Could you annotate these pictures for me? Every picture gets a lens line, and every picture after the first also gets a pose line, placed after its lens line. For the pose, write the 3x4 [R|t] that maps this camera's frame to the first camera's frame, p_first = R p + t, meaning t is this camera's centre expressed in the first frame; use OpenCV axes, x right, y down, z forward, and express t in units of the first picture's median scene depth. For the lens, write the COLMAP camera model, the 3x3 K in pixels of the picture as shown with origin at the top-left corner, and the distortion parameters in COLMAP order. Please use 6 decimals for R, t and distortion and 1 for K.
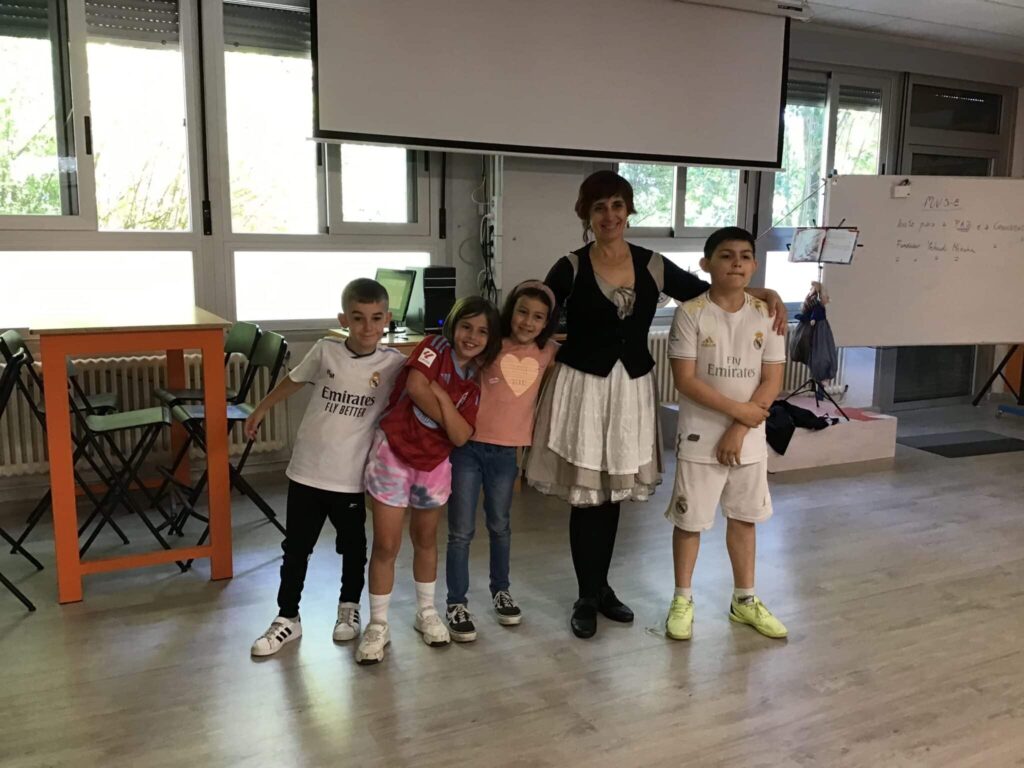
lens RADIAL K [[926.0, 0, 524.9], [0, 926.0, 382.8], [0, 0, 1]] dist [0.125172, -0.239283]
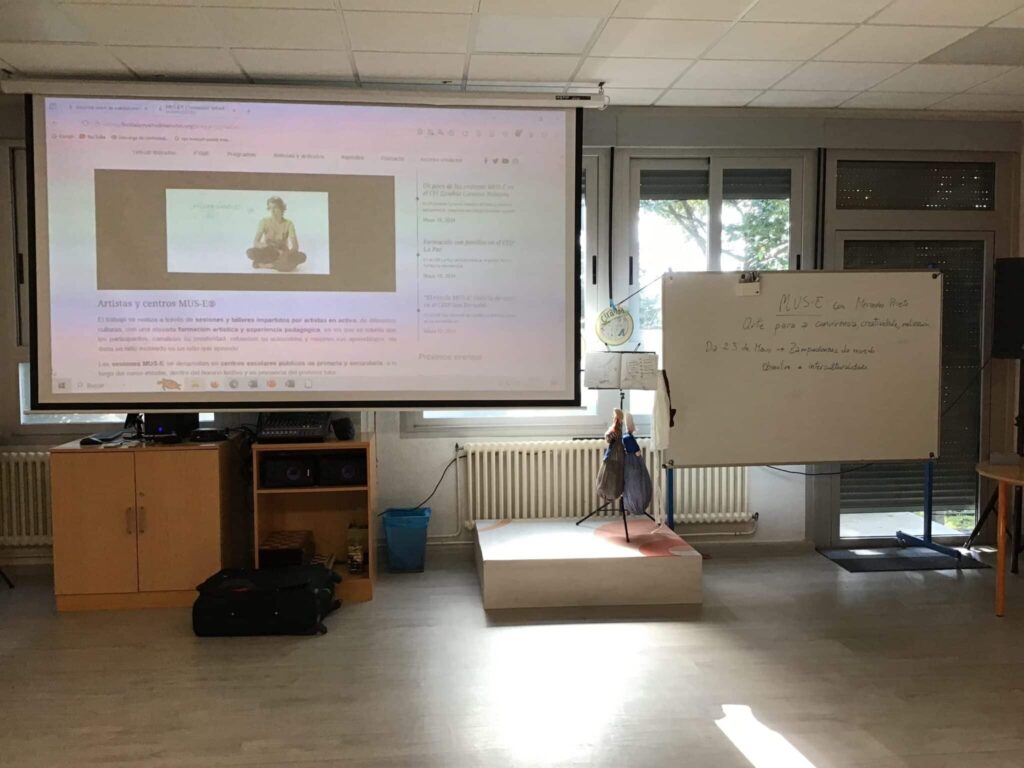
lens RADIAL K [[926.0, 0, 524.9], [0, 926.0, 382.8], [0, 0, 1]] dist [0.125172, -0.239283]
pose [[0.925070, 0.010008, -0.379664, 0.498579], [-0.046778, 0.995044, -0.087748, -0.032306], [0.376905, 0.098933, 0.920953, 0.140560]]
